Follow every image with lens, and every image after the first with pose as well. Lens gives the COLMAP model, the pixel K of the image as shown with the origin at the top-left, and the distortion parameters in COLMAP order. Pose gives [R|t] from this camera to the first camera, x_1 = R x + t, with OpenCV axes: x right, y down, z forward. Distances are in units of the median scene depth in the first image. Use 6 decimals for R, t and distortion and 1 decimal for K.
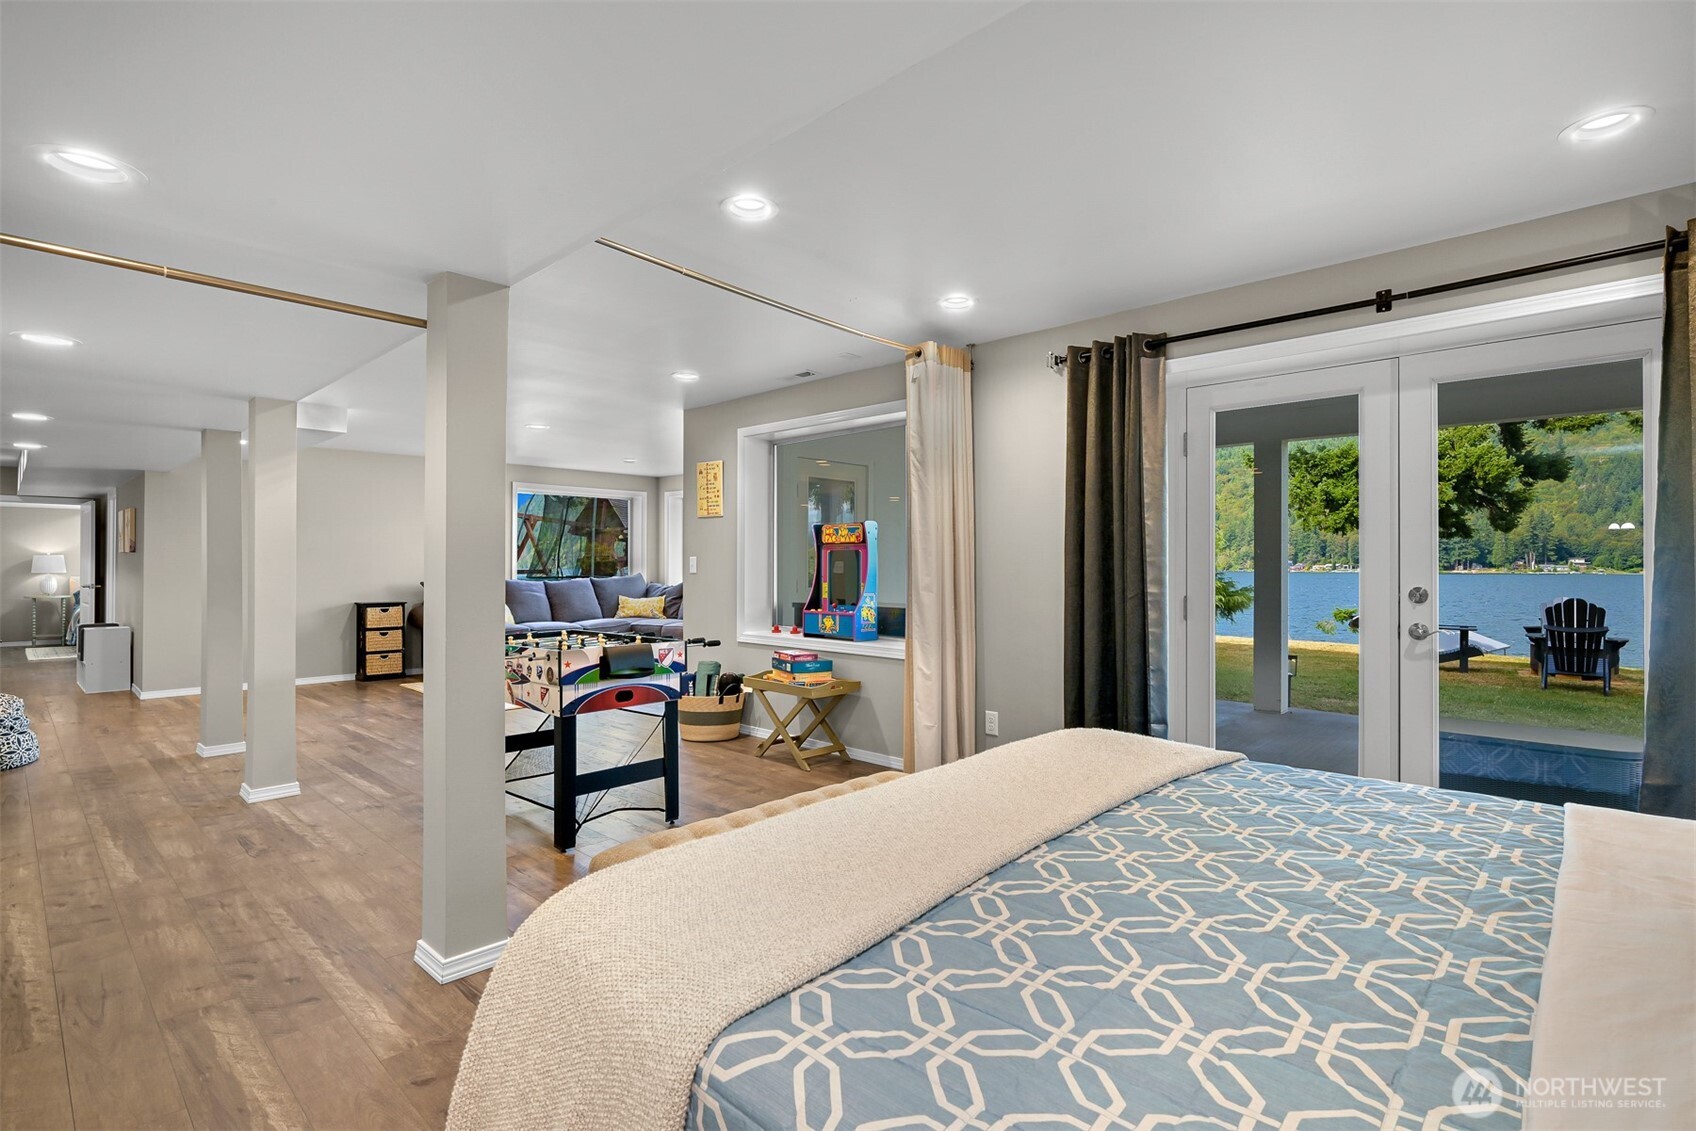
lens RADIAL K [[805.6, 0, 840.5], [0, 805.6, 565.2], [0, 0, 1]] dist [-0.001570, -0.001336]
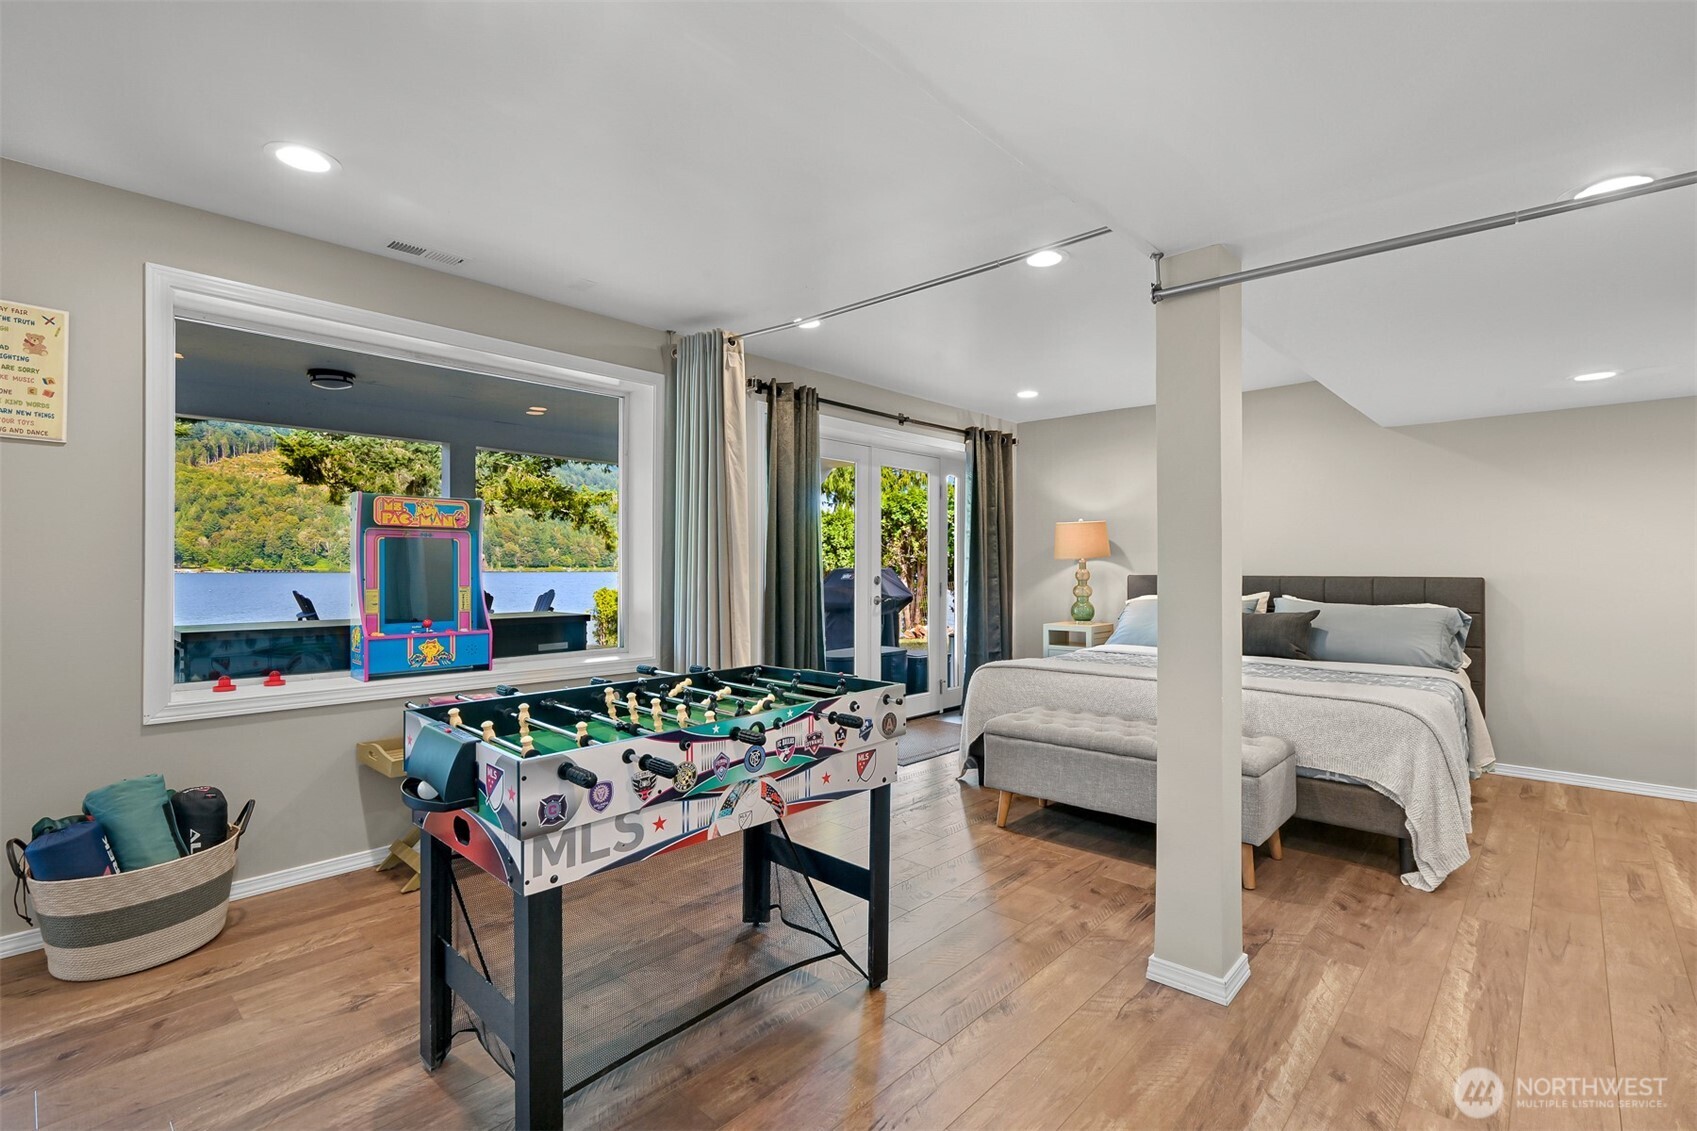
lens RADIAL K [[779.2, 0, 864.5], [0, 779.2, 568.8], [0, 0, 1]] dist [0.004010, -0.001468]
pose [[-0.023698, -0.001884, 0.999717, -0.329917], [-0.001982, 0.999996, 0.001838, 0.002281], [-0.999717, -0.001938, -0.023701, 0.339546]]
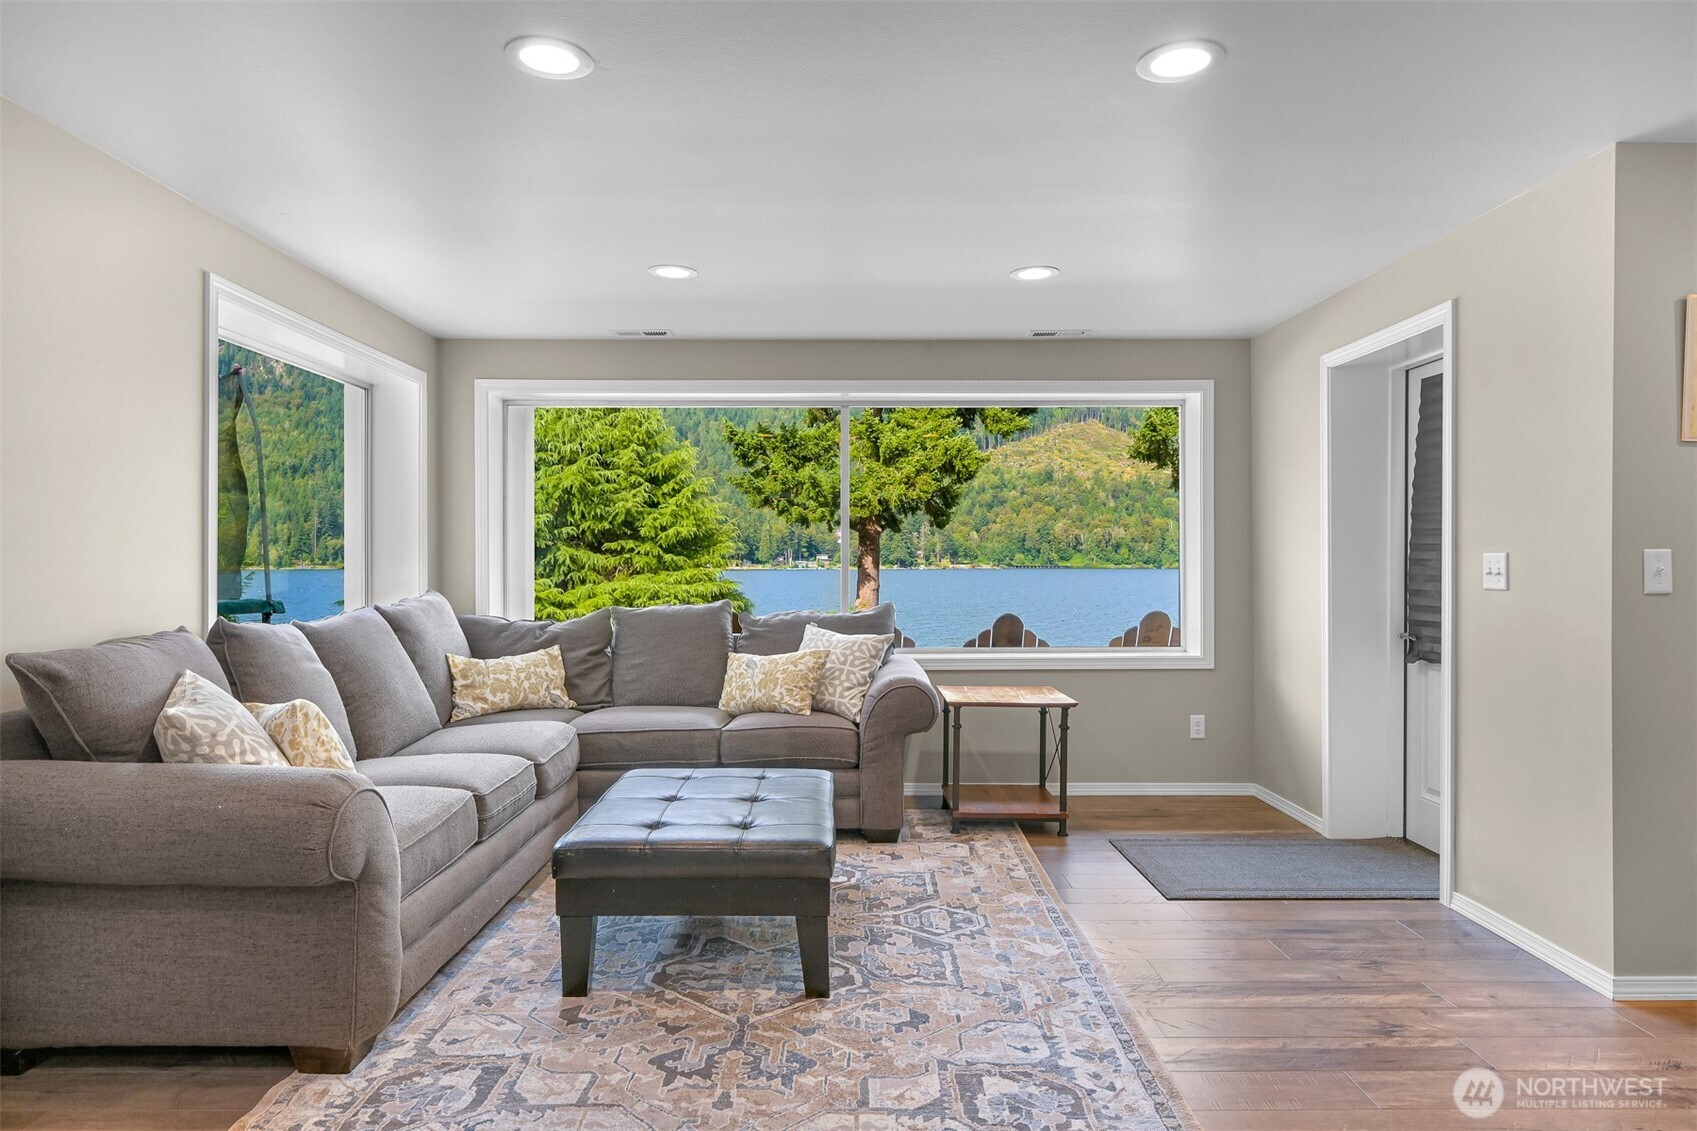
lens RADIAL K [[1038.4, 0, 835.7], [0, 1038.4, 567.6], [0, 0, 1]] dist [-0.008855, 0.005049]
pose [[0.716846, -0.004556, 0.697216, -0.471026], [0.000482, 0.999982, 0.006039, -0.002795], [-0.697231, -0.003993, 0.716835, 0.558388]]
